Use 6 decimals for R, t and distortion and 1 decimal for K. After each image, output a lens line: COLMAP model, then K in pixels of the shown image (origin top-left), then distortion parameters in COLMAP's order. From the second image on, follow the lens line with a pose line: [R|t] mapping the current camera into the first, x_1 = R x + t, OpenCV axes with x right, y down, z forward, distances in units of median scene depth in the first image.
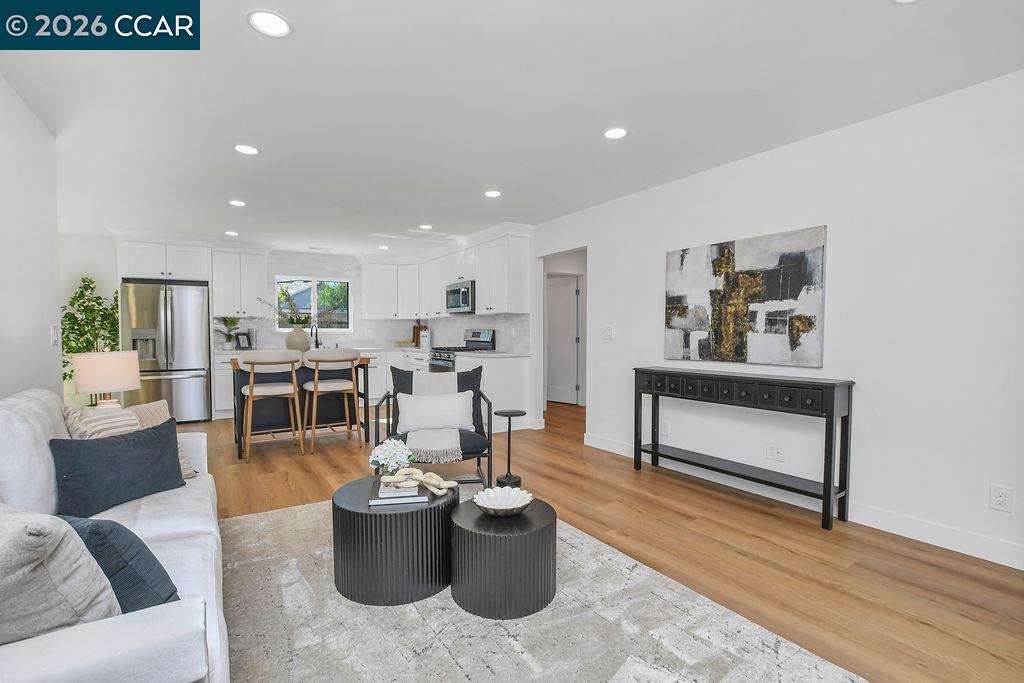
lens RADIAL K [[459.6, 0, 510.9], [0, 459.6, 347.0], [0, 0, 1]] dist [-0.026766, 0.001161]
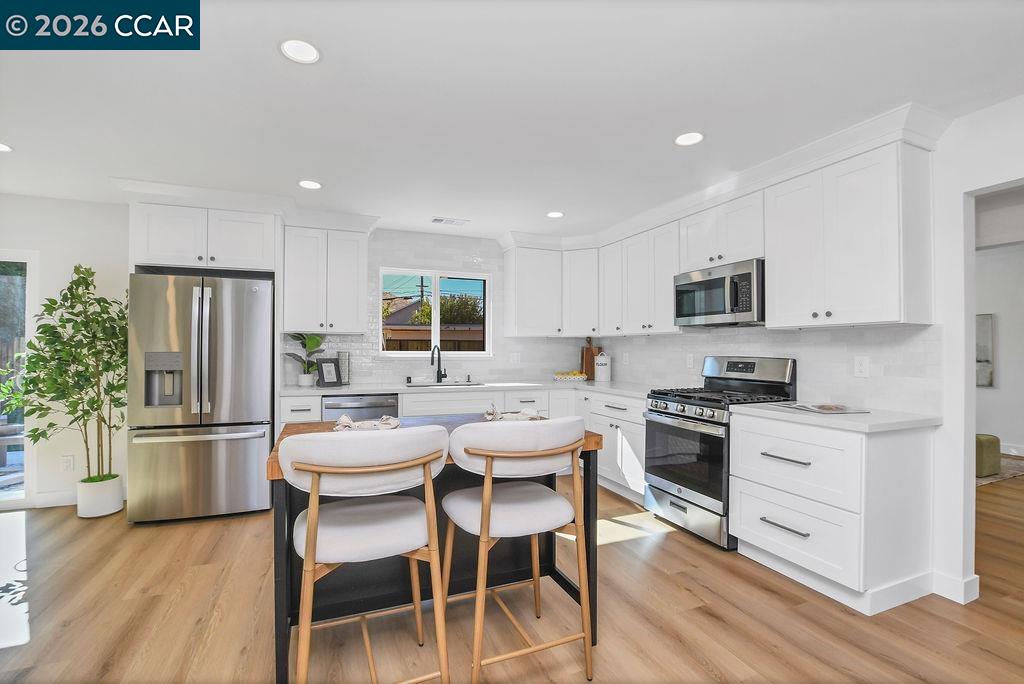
lens RADIAL K [[459.6, 0, 510.9], [0, 459.6, 347.5], [0, 0, 1]] dist [-0.026766, 0.001161]
pose [[0.981911, 0.005755, -0.189255, -0.236087], [-0.012557, 0.999317, -0.034761, -0.028455], [0.188925, 0.036509, 0.981313, 0.450586]]
